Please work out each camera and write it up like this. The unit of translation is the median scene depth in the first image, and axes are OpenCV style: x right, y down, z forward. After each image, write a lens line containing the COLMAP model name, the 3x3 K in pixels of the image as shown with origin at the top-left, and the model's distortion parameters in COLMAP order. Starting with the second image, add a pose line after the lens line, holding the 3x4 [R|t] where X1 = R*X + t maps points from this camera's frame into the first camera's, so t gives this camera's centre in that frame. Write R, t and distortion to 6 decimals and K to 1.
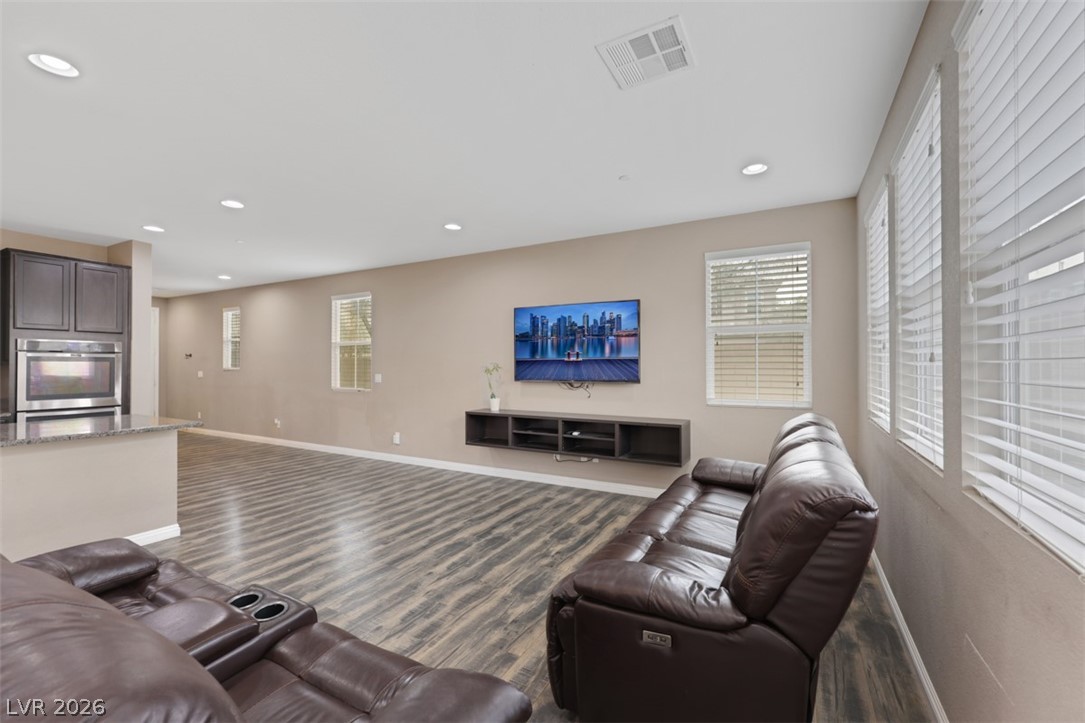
lens RADIAL K [[464.1, 0, 553.3], [0, 464.1, 357.6], [0, 0, 1]] dist [-0.000620, -0.000096]
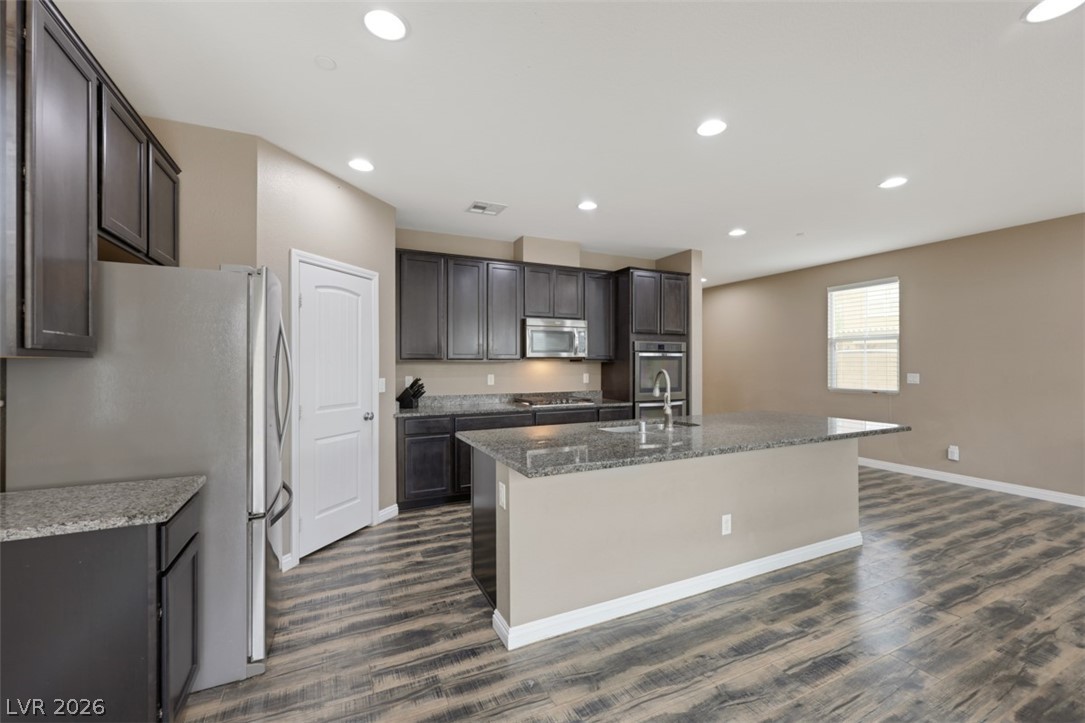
lens RADIAL K [[453.6, 0, 532.5], [0, 453.6, 367.1], [0, 0, 1]] dist [-0.002187, 0.000040]
pose [[0.806659, 0.004875, -0.590998, -0.666346], [0.010223, 0.999701, 0.022200, -0.002893], [0.590929, -0.023949, 0.806368, -0.104759]]
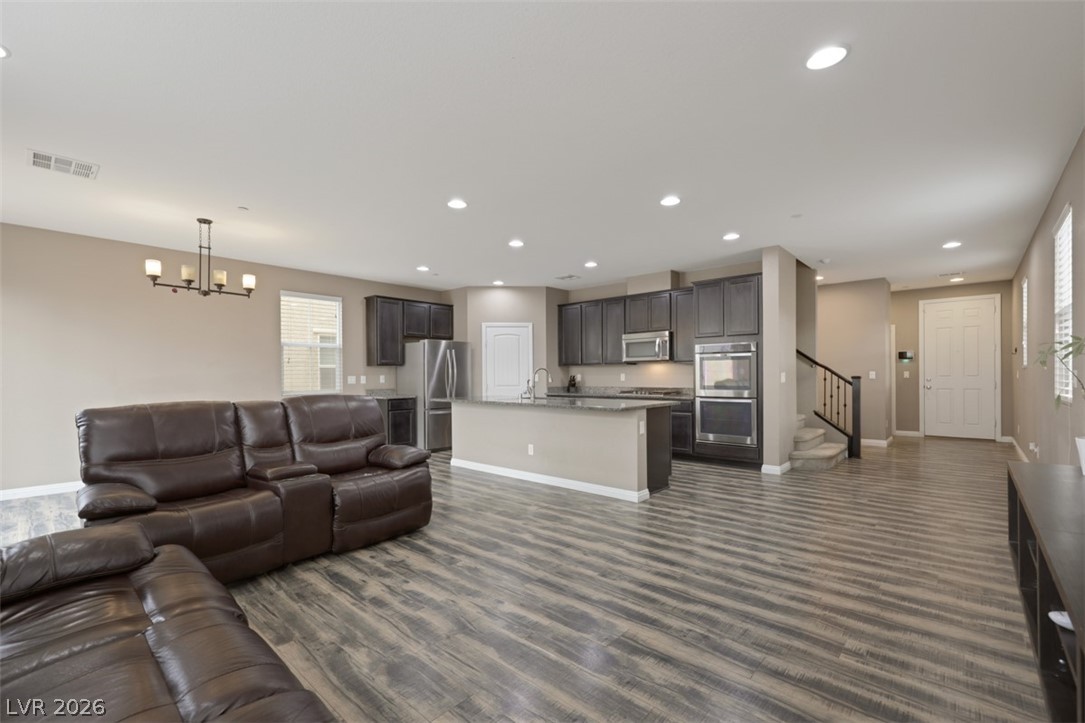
lens RADIAL K [[467.7, 0, 518.3], [0, 467.7, 378.1], [0, 0, 1]] dist [-0.000676, -0.000135]
pose [[-0.277961, 0.005080, -0.960579, 0.352415], [0.022408, 0.999748, -0.001197, 0.049410], [0.960331, -0.021858, -0.278005, 0.867680]]
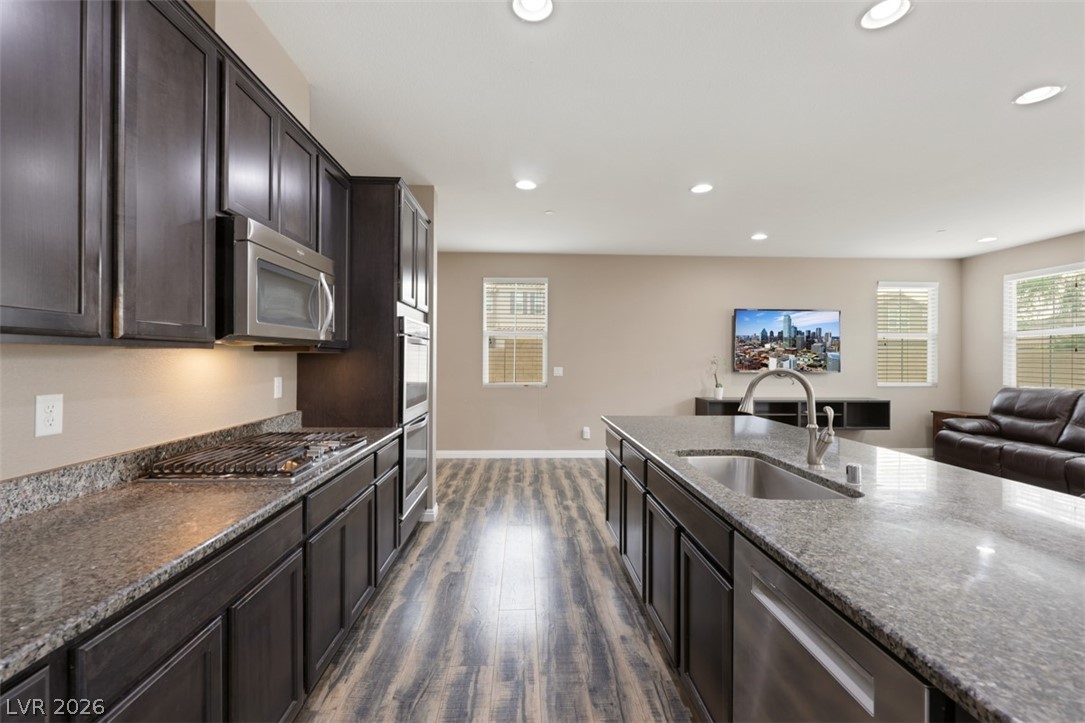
lens RADIAL K [[448.0, 0, 540.4], [0, 448.0, 357.0], [0, 0, 1]] dist [0.001404, 0.000065]
pose [[0.862612, 0.003316, 0.505855, -1.293171], [-0.008762, 0.999926, 0.008387, 0.010884], [-0.505790, -0.011667, 0.862578, 0.341383]]
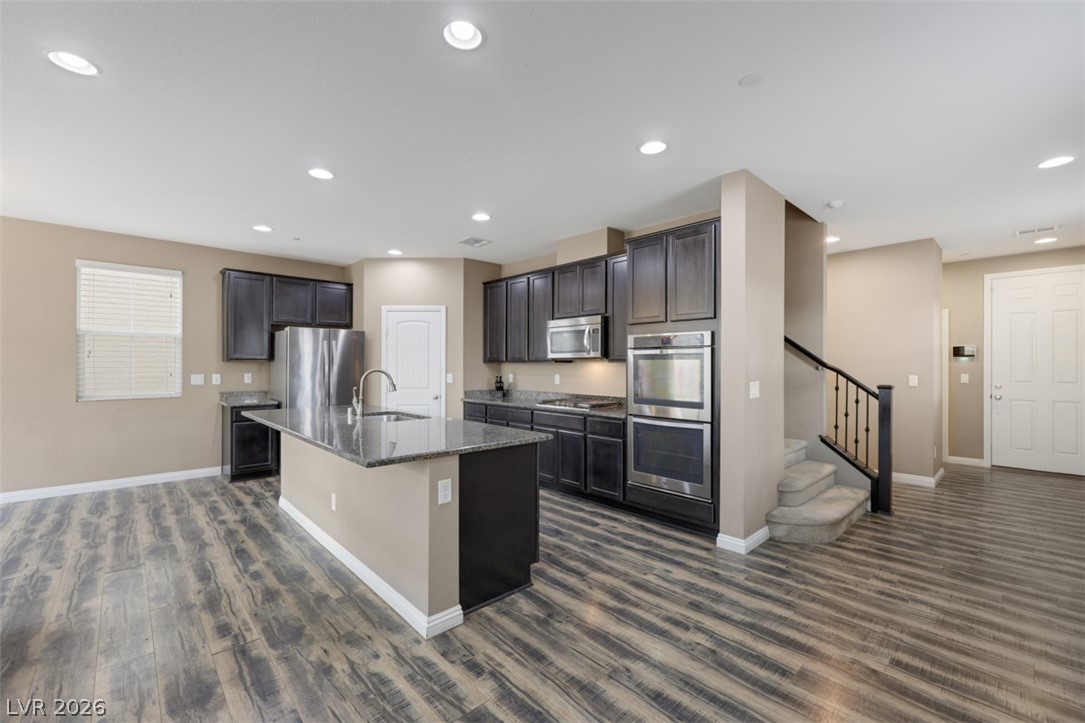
lens RADIAL K [[453.6, 0, 532.5], [0, 453.6, 367.1], [0, 0, 1]] dist [-0.002187, 0.000040]
pose [[-0.336943, 0.002449, -0.941522, -0.238482], [0.013581, 0.999905, -0.002259, 0.021454], [0.941427, -0.013548, -0.336944, 1.111624]]
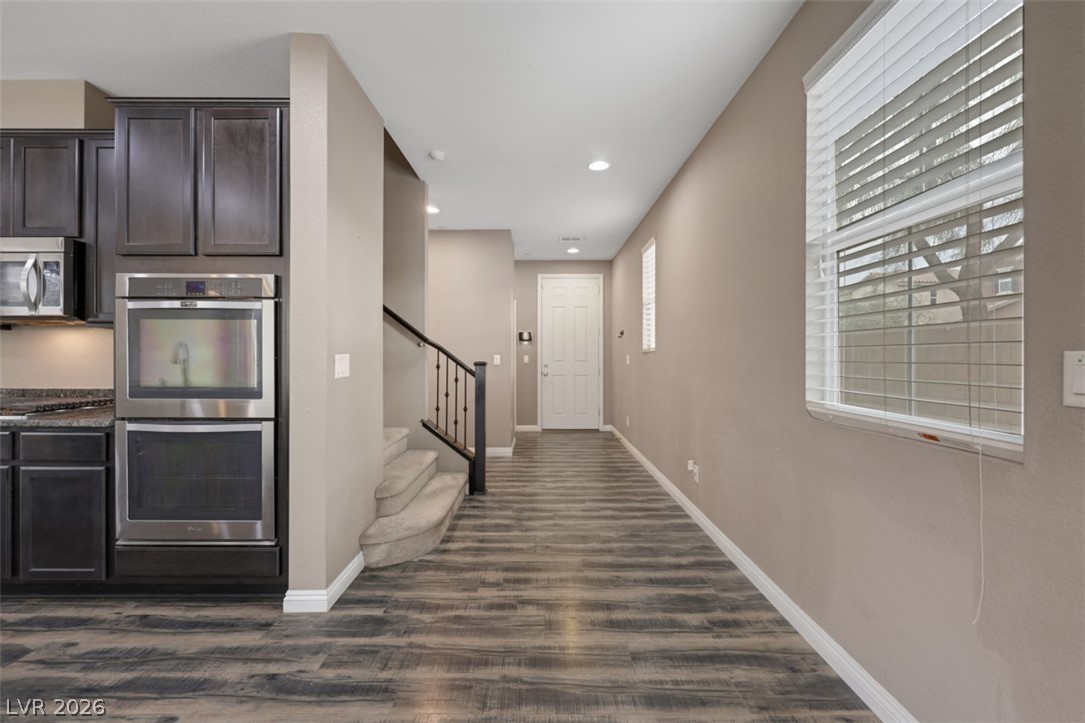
lens RADIAL K [[448.0, 0, 540.4], [0, 448.0, 357.0], [0, 0, 1]] dist [0.001404, 0.000065]
pose [[0.469790, -0.000796, -0.882778, -0.501053], [0.013371, 0.999891, 0.006214, 0.051786], [0.882677, -0.014723, 0.469750, 1.162449]]
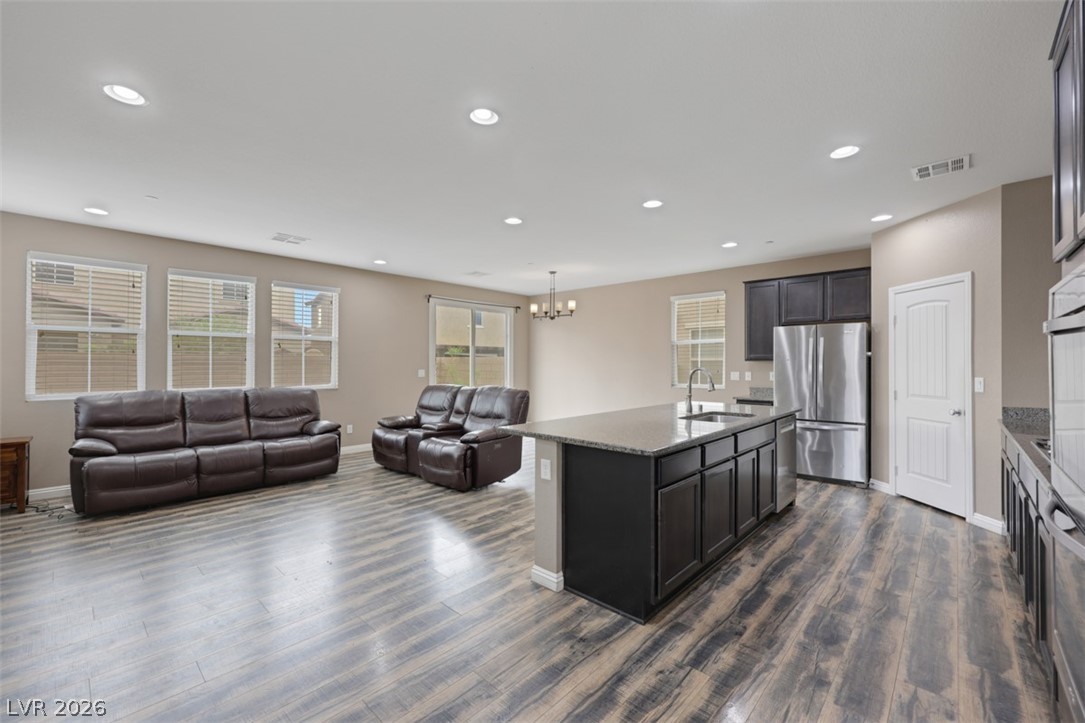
lens RADIAL K [[442.2, 0, 542.5], [0, 442.2, 361.5], [0, 0, 1]] dist [-0.000516, -0.000016]
pose [[-0.966269, -0.000591, 0.257535, -0.840599], [-0.005907, 0.999785, -0.019870, 0.026167], [-0.257468, -0.020721, -0.966065, 1.426252]]
